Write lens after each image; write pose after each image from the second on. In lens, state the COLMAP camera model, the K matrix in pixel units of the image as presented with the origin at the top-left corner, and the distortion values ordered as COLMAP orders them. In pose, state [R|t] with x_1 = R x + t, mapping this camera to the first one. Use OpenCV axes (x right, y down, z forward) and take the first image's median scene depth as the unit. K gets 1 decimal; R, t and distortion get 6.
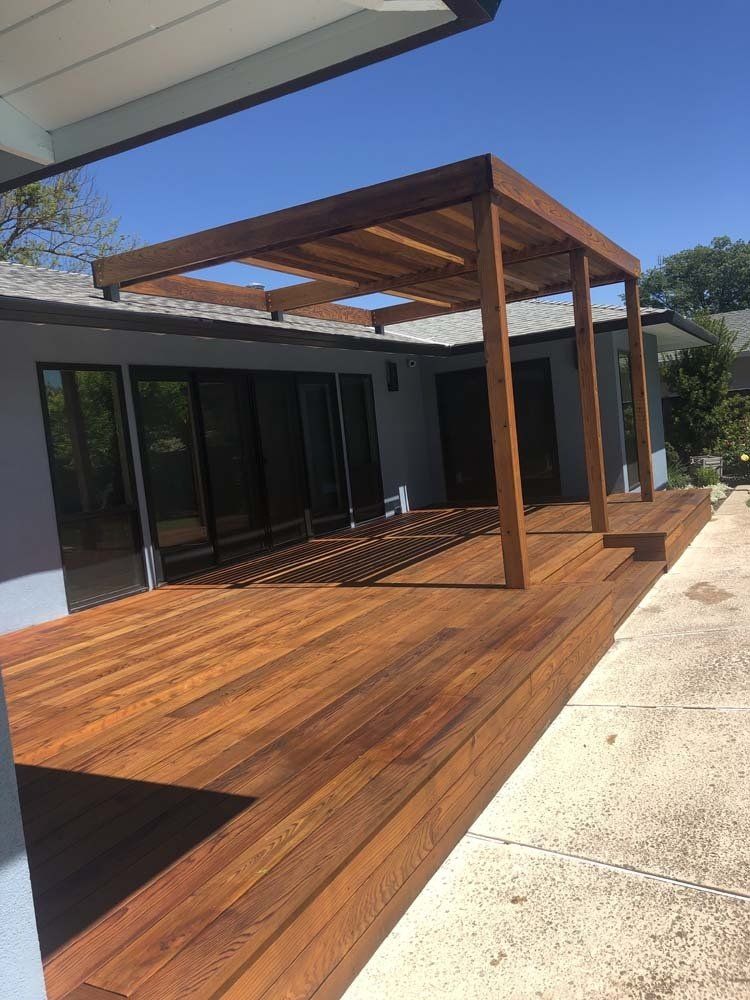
lens RADIAL K [[804.2, 0, 375.0], [0, 804.2, 500.0], [0, 0, 1]] dist [0.098678, -0.154207]
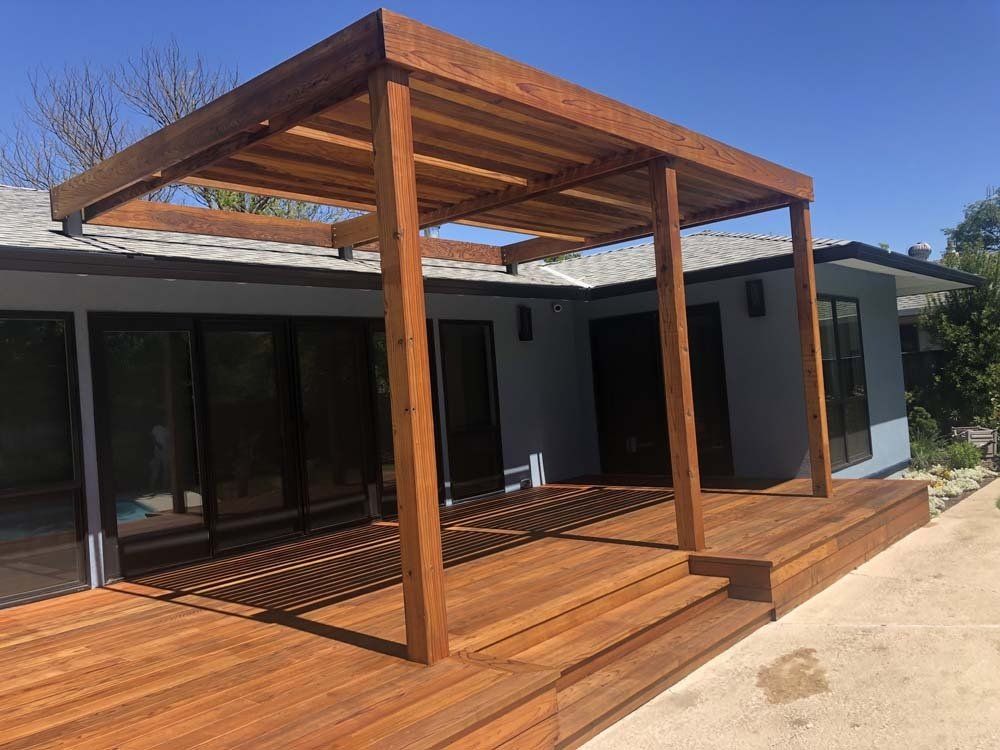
lens RADIAL K [[804.2, 0, 500.0], [0, 804.2, 375.0], [0, 0, 1]] dist [0.098678, -0.154207]
pose [[0.974073, 0.023604, -0.224998, 0.201261], [-0.041460, 0.996324, -0.074968, -0.038087], [0.222401, 0.082352, 0.971471, 0.195403]]
